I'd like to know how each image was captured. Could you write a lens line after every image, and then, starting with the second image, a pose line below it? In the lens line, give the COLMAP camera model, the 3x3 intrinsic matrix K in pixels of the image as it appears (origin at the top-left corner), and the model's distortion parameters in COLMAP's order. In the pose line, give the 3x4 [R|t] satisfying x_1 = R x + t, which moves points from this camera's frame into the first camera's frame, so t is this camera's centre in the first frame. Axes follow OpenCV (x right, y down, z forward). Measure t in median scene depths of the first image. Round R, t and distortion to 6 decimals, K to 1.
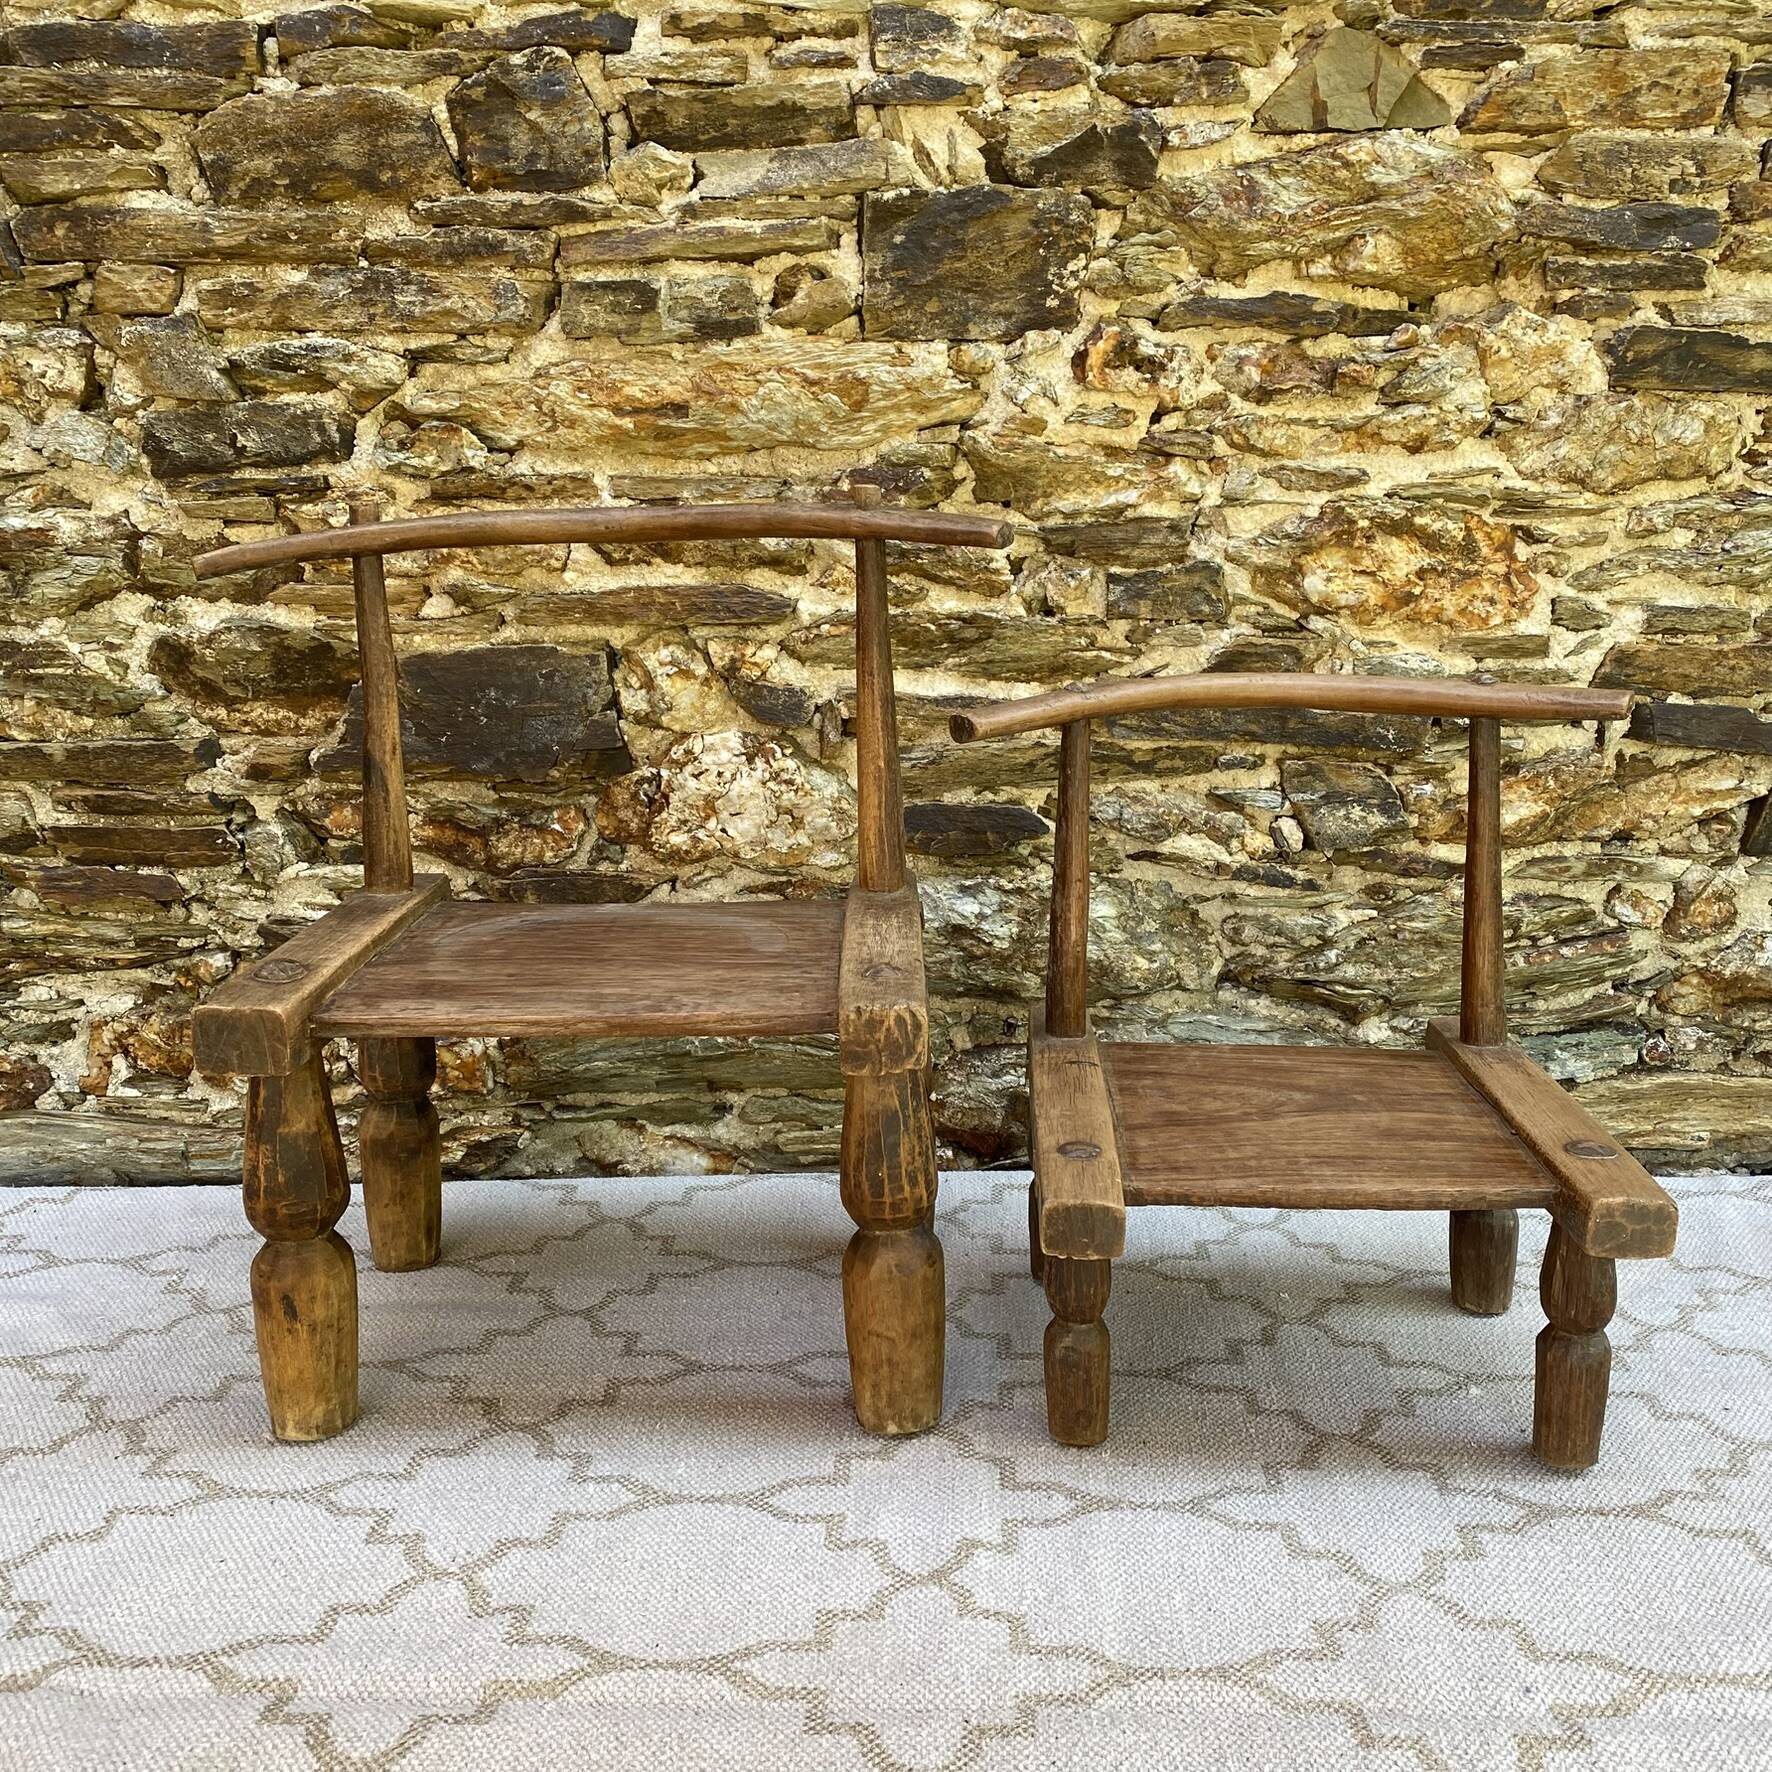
lens RADIAL K [[1810.7, 0, 892.7], [0, 1810.7, 876.4], [0, 0, 1]] dist [0.007853, 0.000000]
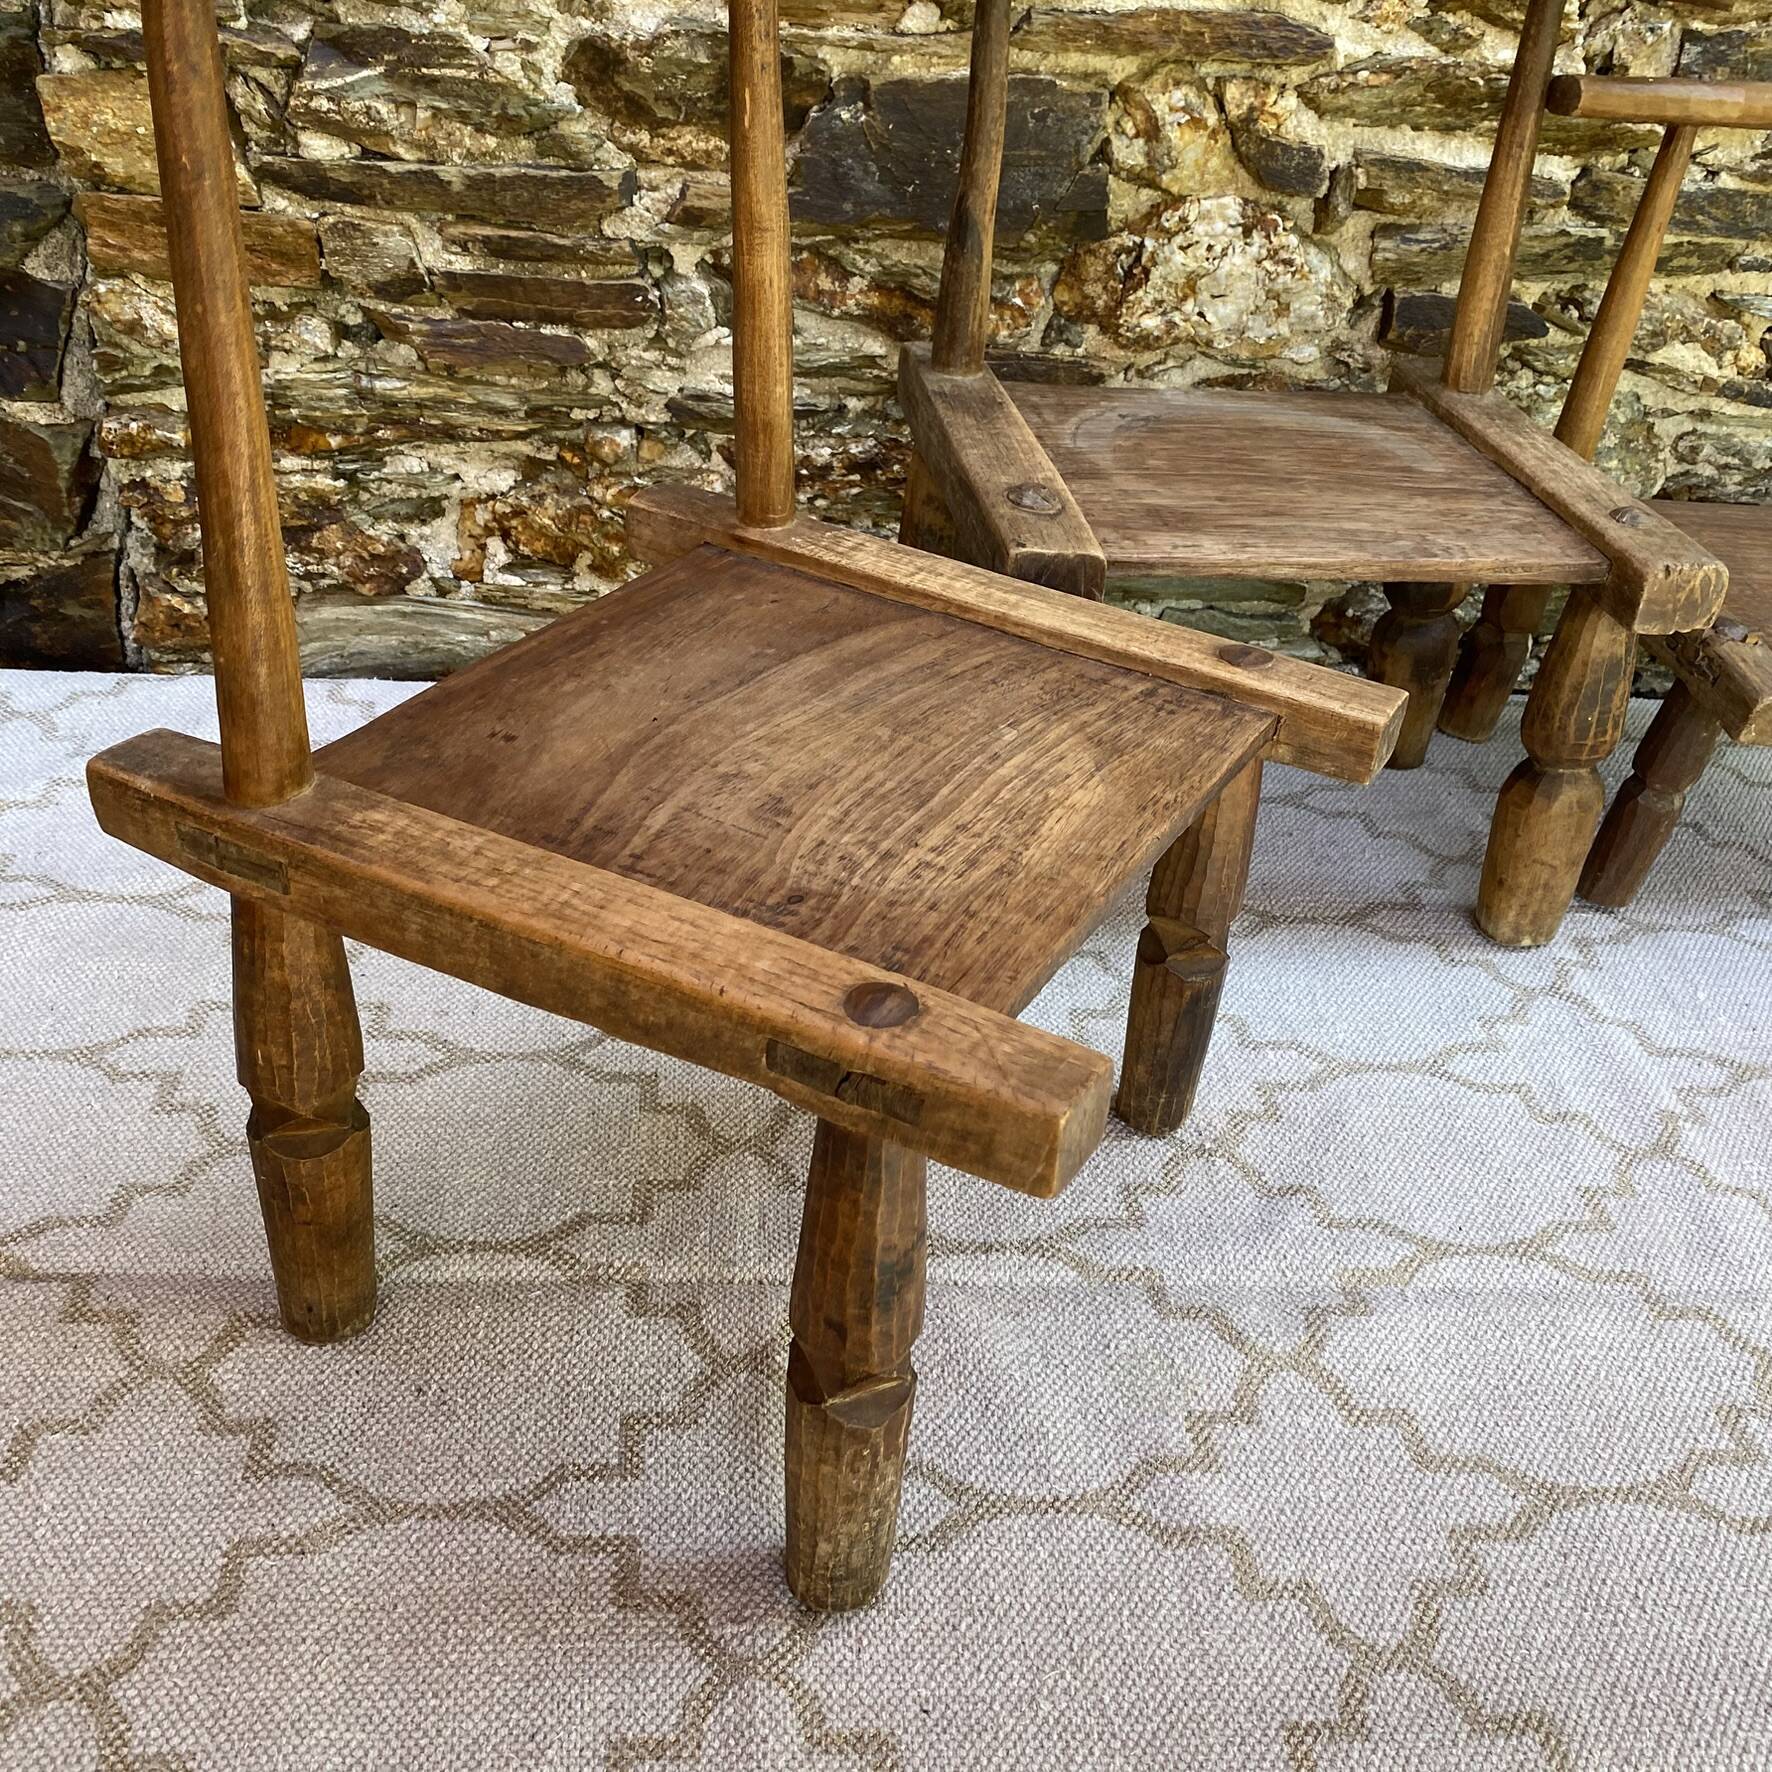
lens RADIAL K [[1810.7, 0, 875.3], [0, 1810.7, 906.3], [0, 0, 1]] dist [0.007853, 0.000000]
pose [[0.991736, 0.009560, 0.127943, -0.372976], [-0.054845, 0.933103, 0.355403, -0.063556], [-0.115986, -0.359483, 0.925915, 0.086531]]
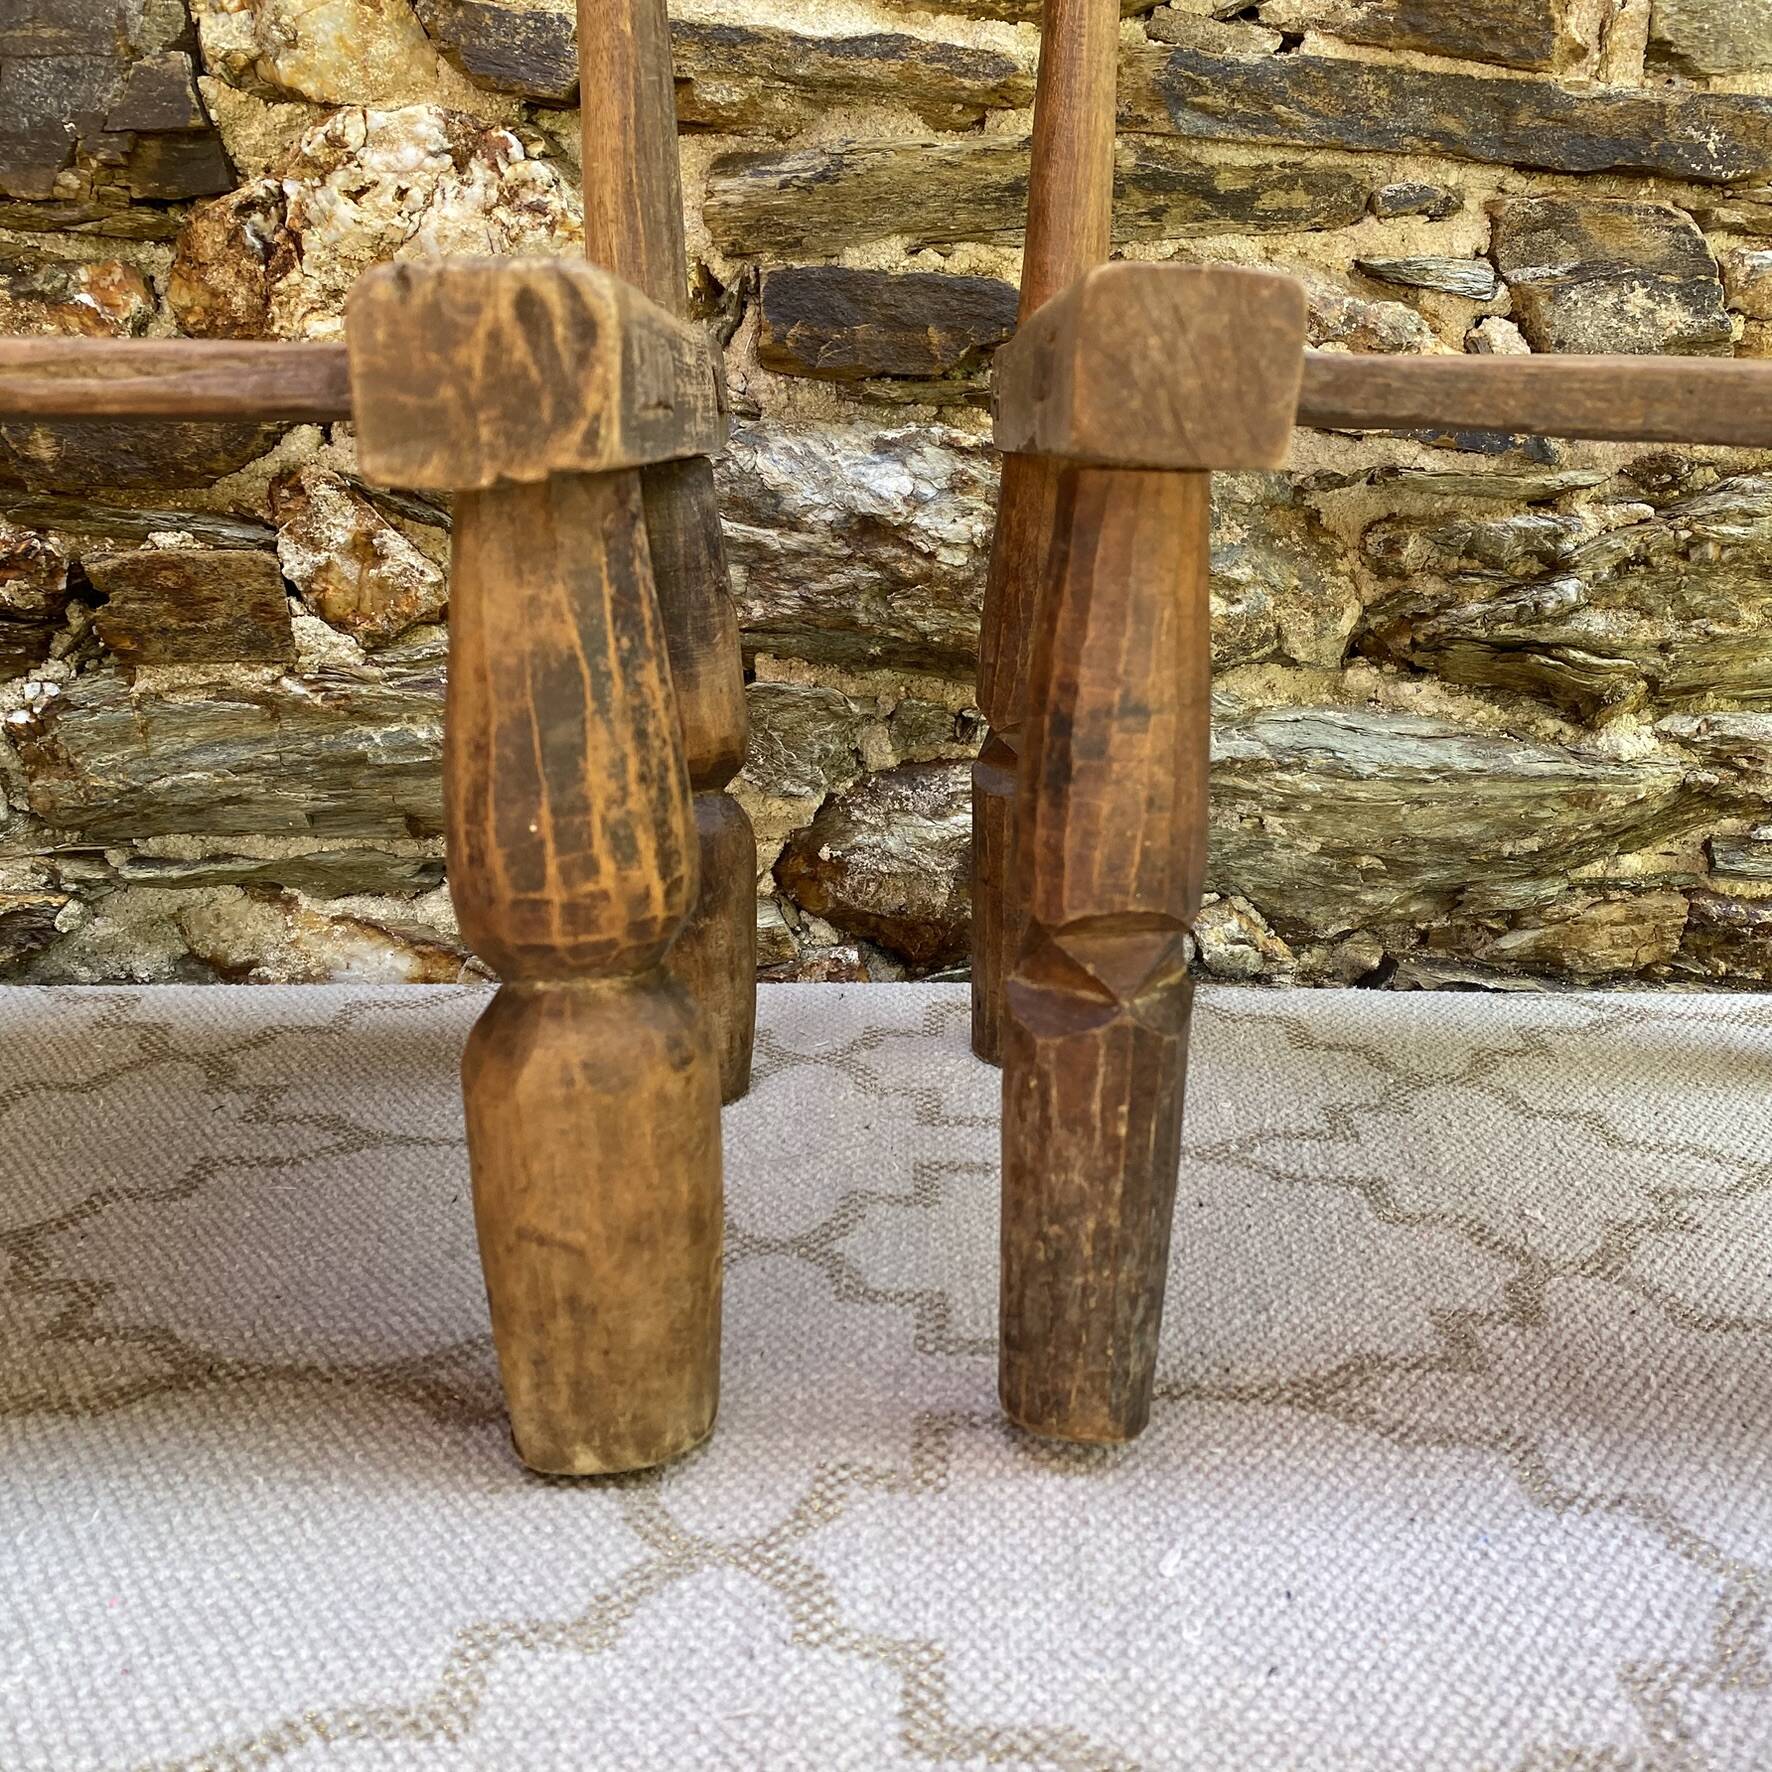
lens RADIAL K [[1810.7, 0, 886.4], [0, 1810.7, 906.8], [0, 0, 1]] dist [0.007853, 0.000000]
pose [[0.999834, 0.012401, 0.013321, 0.036403], [-0.013225, 0.997884, 0.063661, 0.110922], [-0.012504, -0.063827, 0.997883, 0.480445]]
